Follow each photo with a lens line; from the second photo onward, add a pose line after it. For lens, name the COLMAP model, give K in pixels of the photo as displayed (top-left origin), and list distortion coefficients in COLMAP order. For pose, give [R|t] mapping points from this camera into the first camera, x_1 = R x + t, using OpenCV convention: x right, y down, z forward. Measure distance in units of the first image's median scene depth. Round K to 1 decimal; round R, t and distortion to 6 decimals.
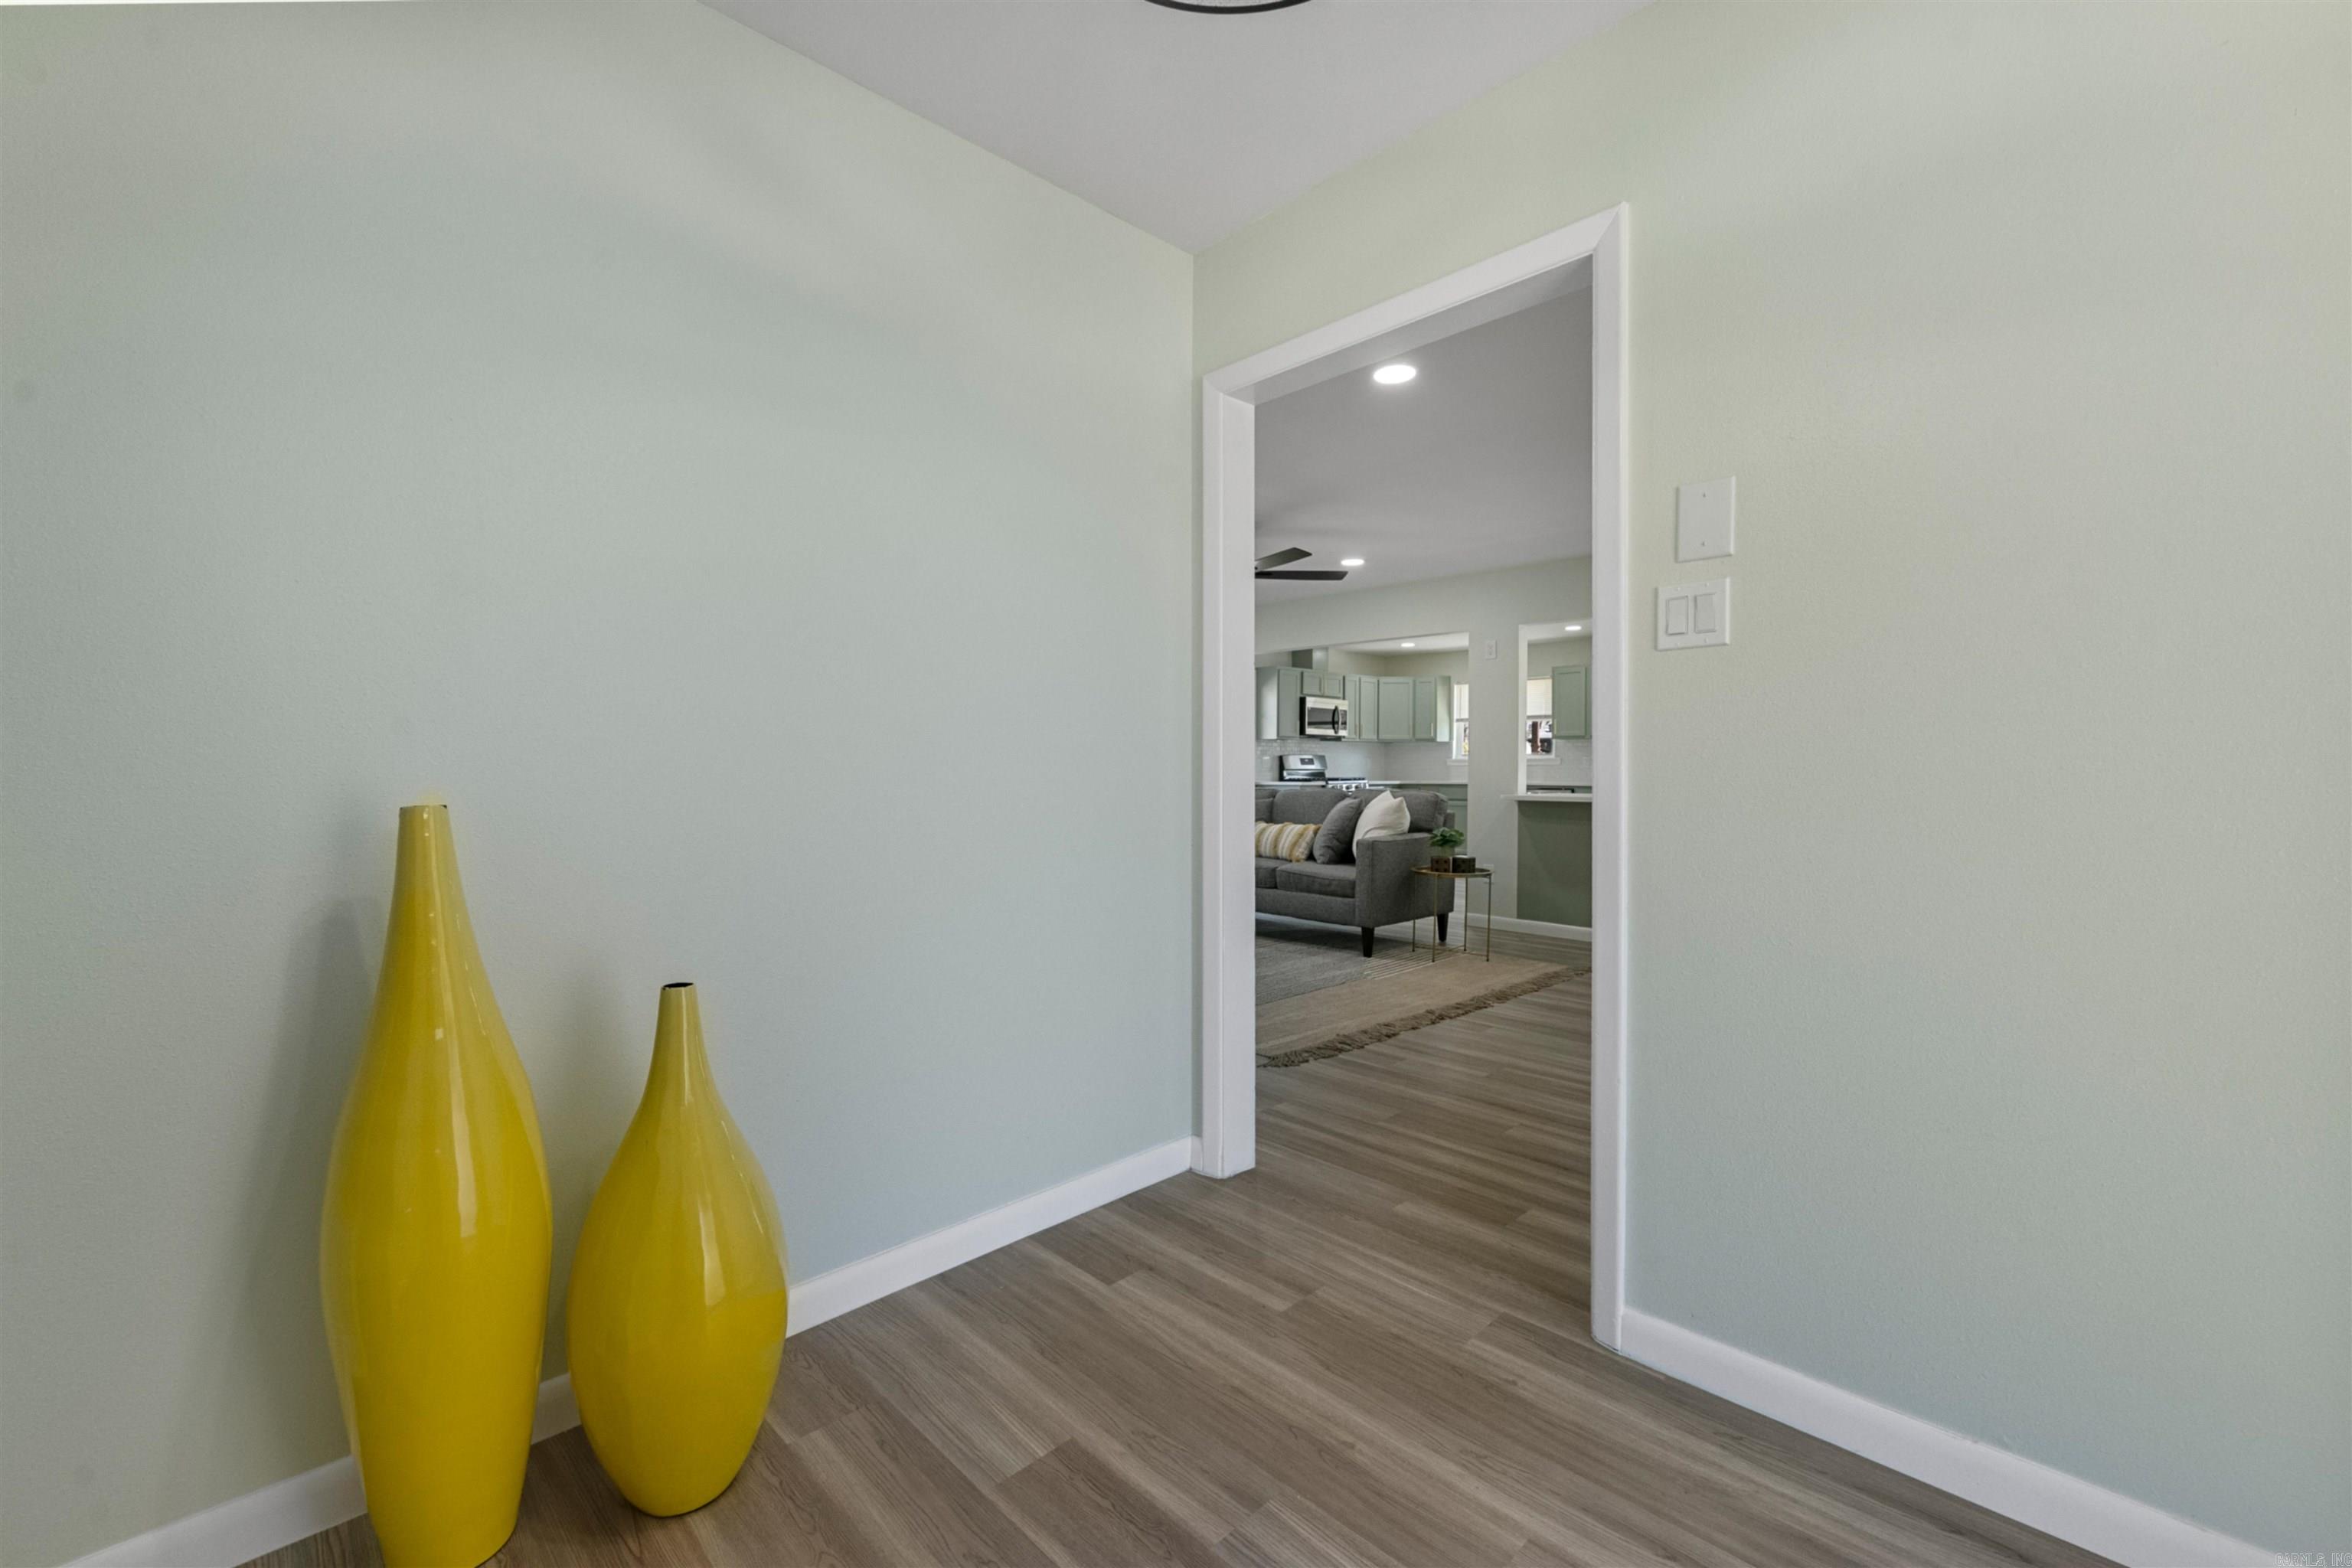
lens RADIAL K [[974.6, 0, 1164.2], [0, 974.6, 796.7], [0, 0, 1]] dist [0.000292, -0.000076]
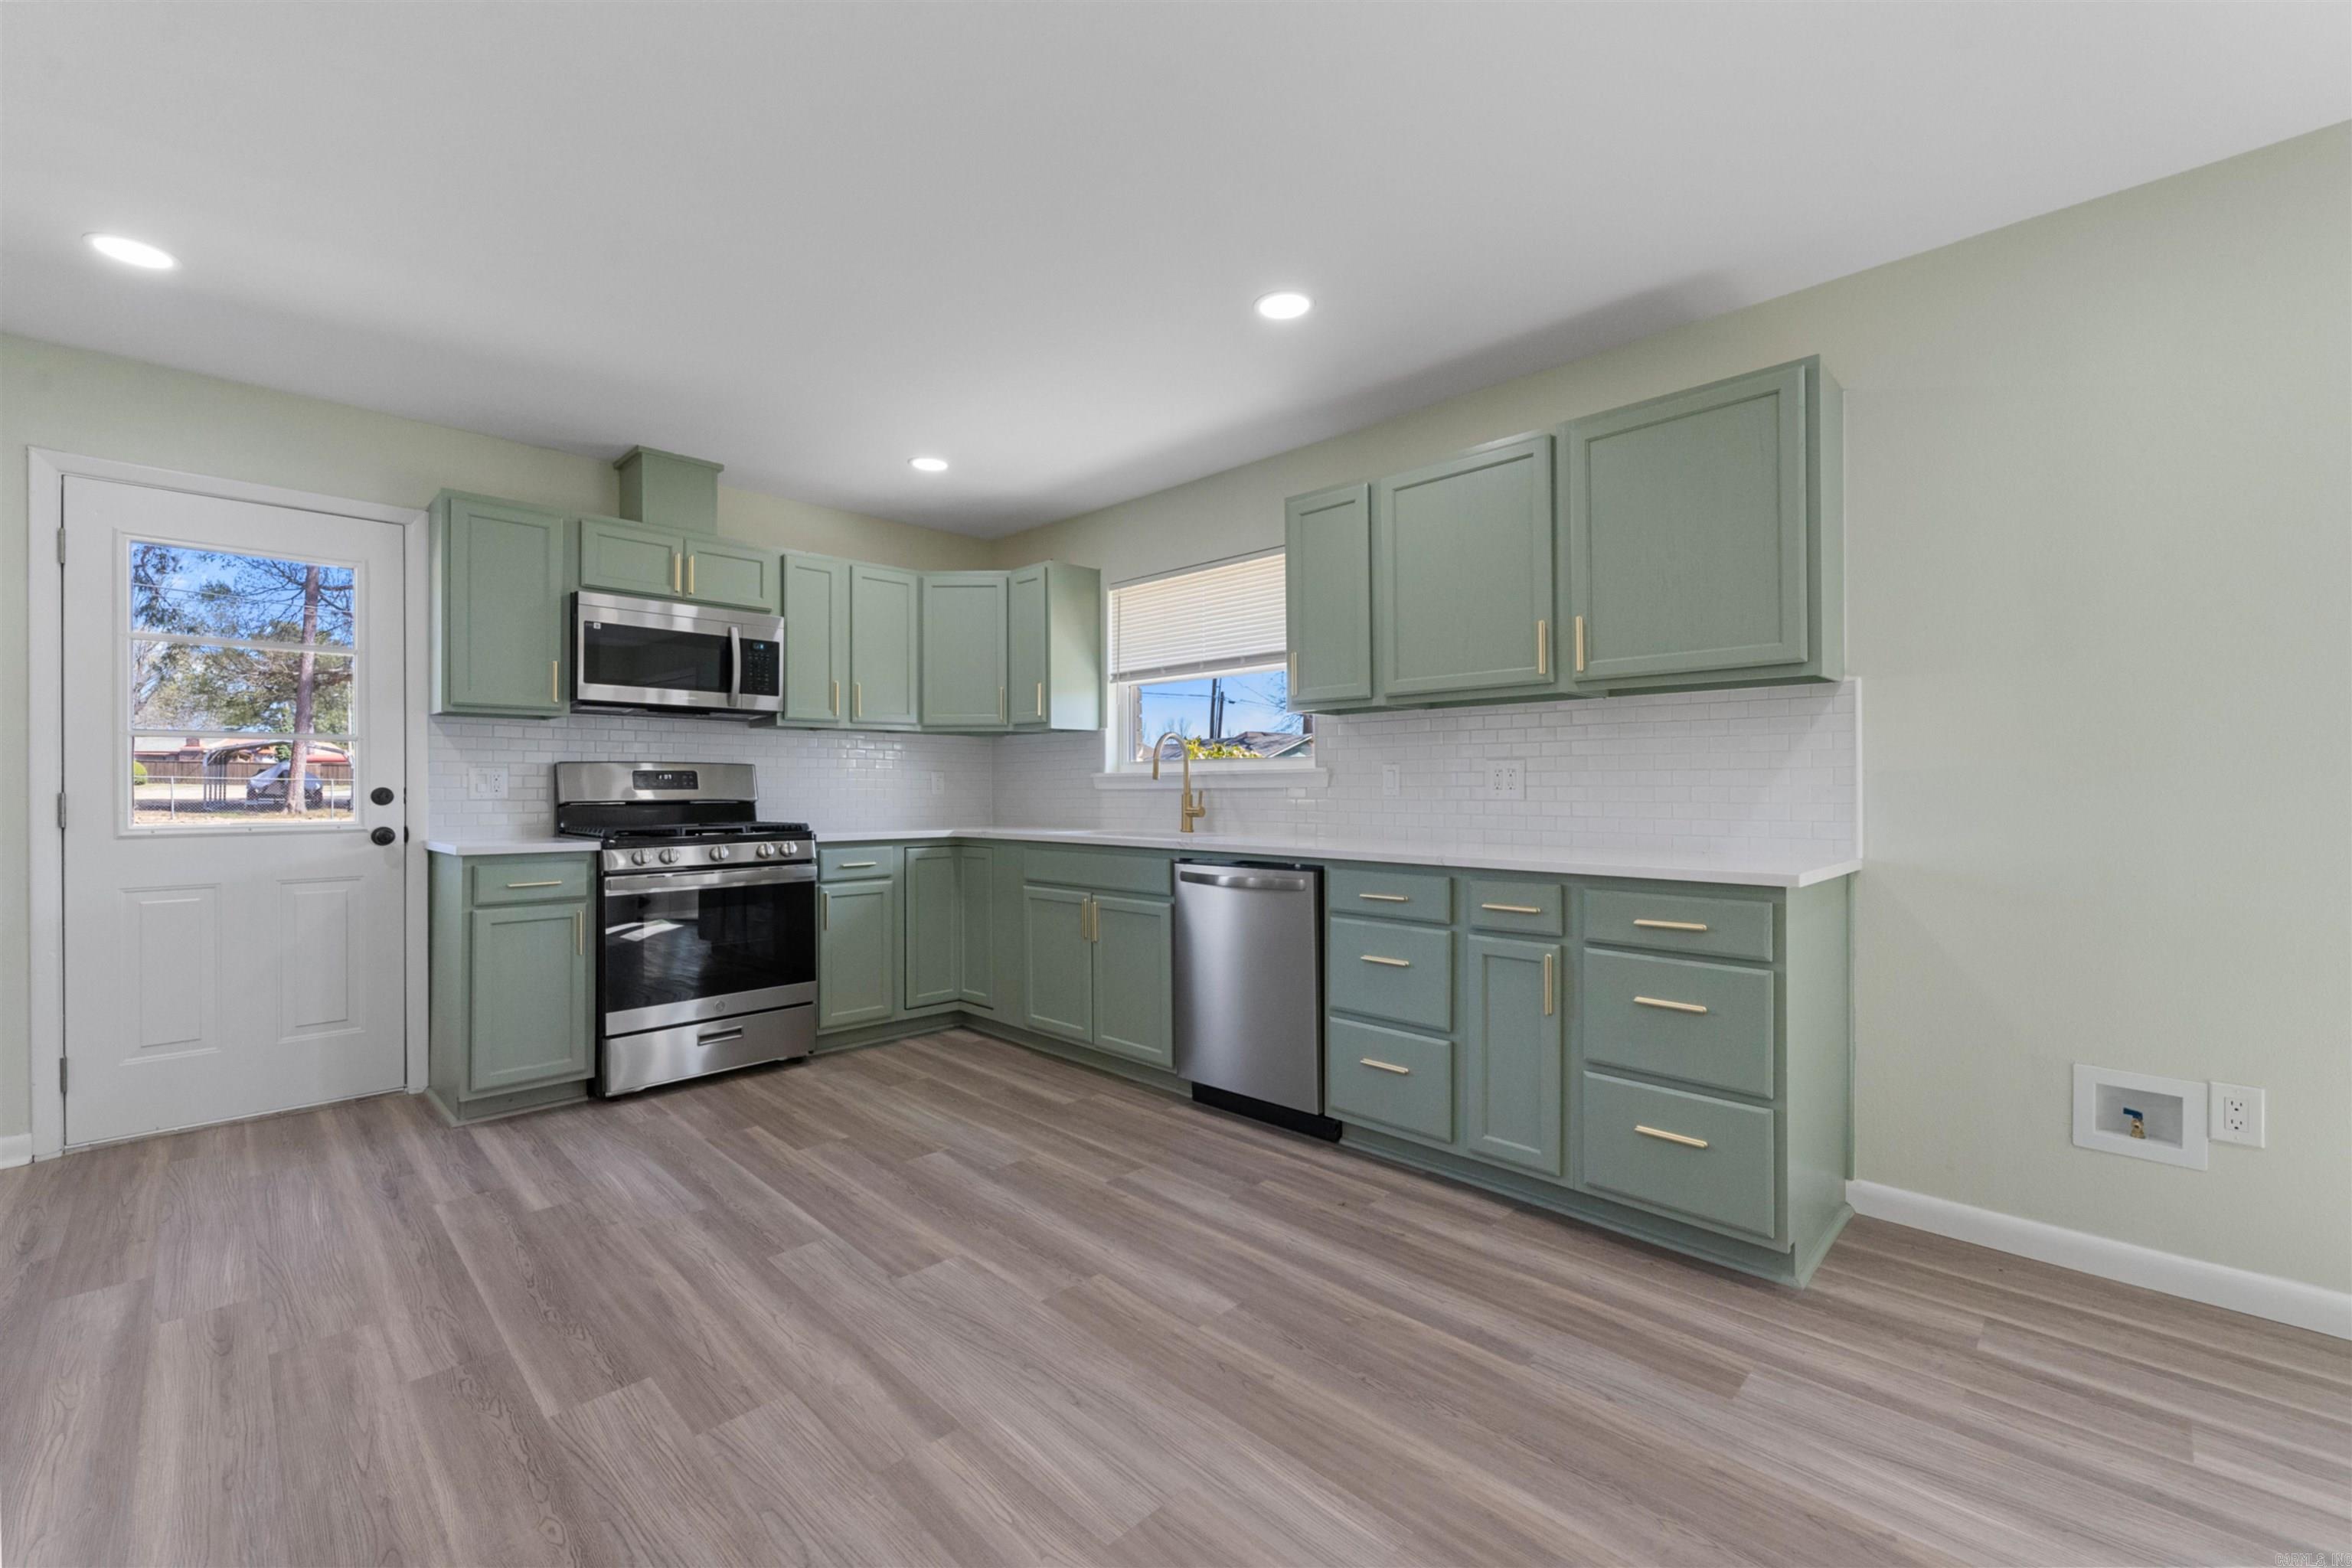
lens RADIAL K [[963.3, 0, 1176.0], [0, 963.3, 784.0], [0, 0, 1]] dist [0.001432, -0.000346]
pose [[0.999798, -0.001910, 0.019986, 0.553075], [0.002582, 0.999431, -0.033618, -0.036717], [-0.019910, 0.033662, 0.999235, 1.051441]]
